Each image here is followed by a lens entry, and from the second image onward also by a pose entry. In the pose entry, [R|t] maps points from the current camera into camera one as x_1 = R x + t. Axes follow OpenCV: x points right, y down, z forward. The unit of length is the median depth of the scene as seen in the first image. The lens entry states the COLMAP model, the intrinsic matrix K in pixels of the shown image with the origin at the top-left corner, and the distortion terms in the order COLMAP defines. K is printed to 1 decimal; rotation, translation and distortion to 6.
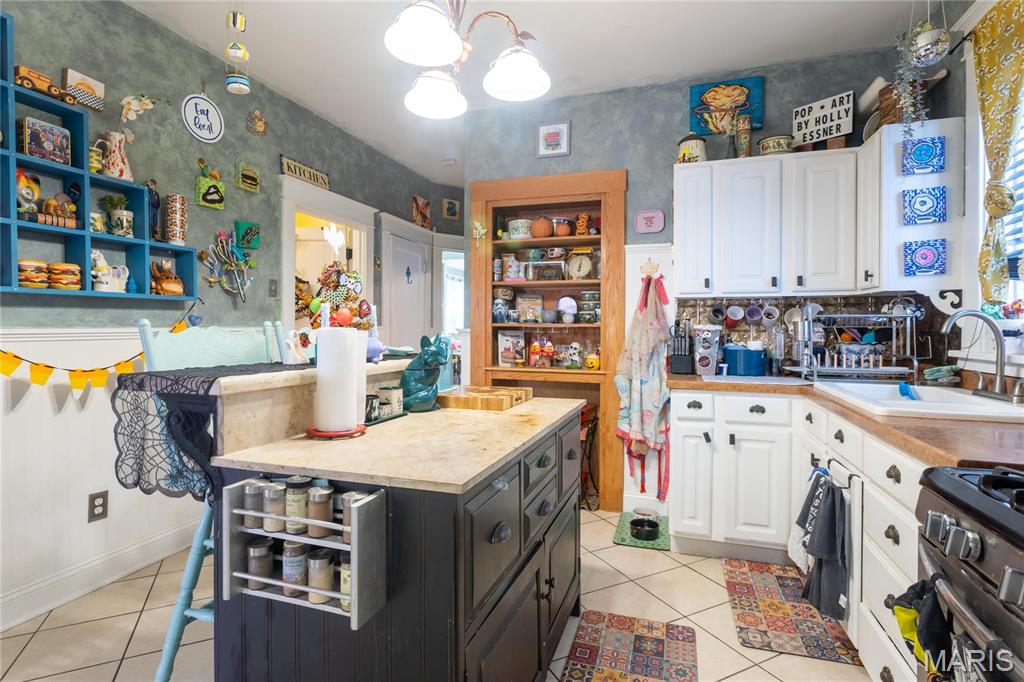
lens RADIAL K [[503.6, 0, 510.1], [0, 503.6, 331.3], [0, 0, 1]] dist [-0.002067, -0.000427]
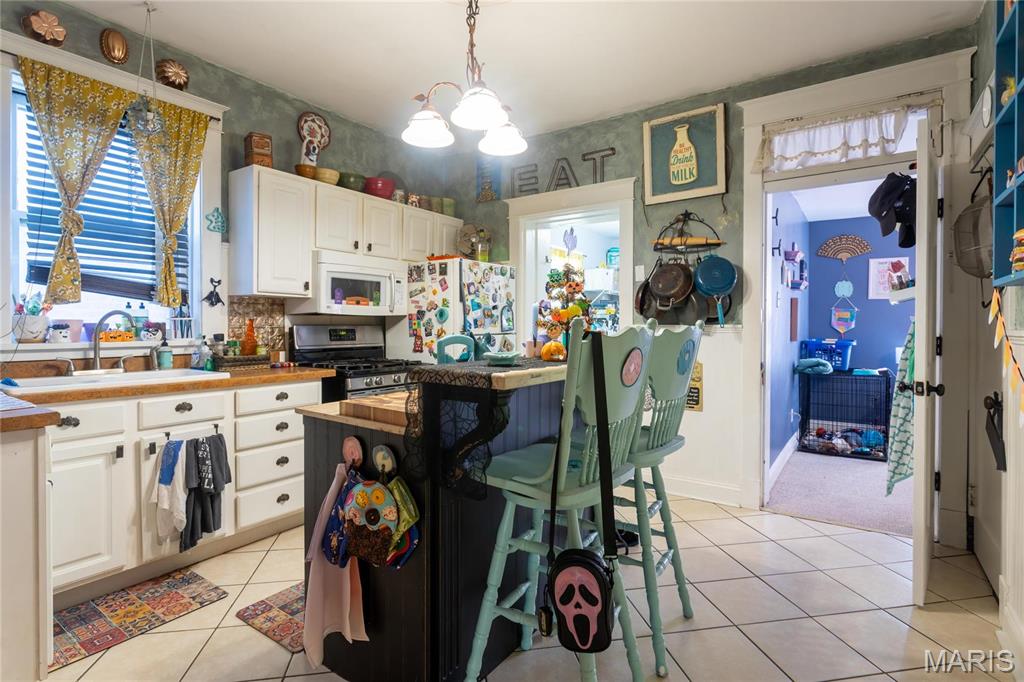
lens RADIAL K [[503.6, 0, 510.1], [0, 503.6, 331.3], [0, 0, 1]] dist [-0.002067, -0.000427]
pose [[-0.959323, -0.006273, 0.282242, -0.473972], [-0.003138, 0.999928, 0.011556, -0.004864], [-0.282294, 0.010201, -0.959274, 1.853413]]
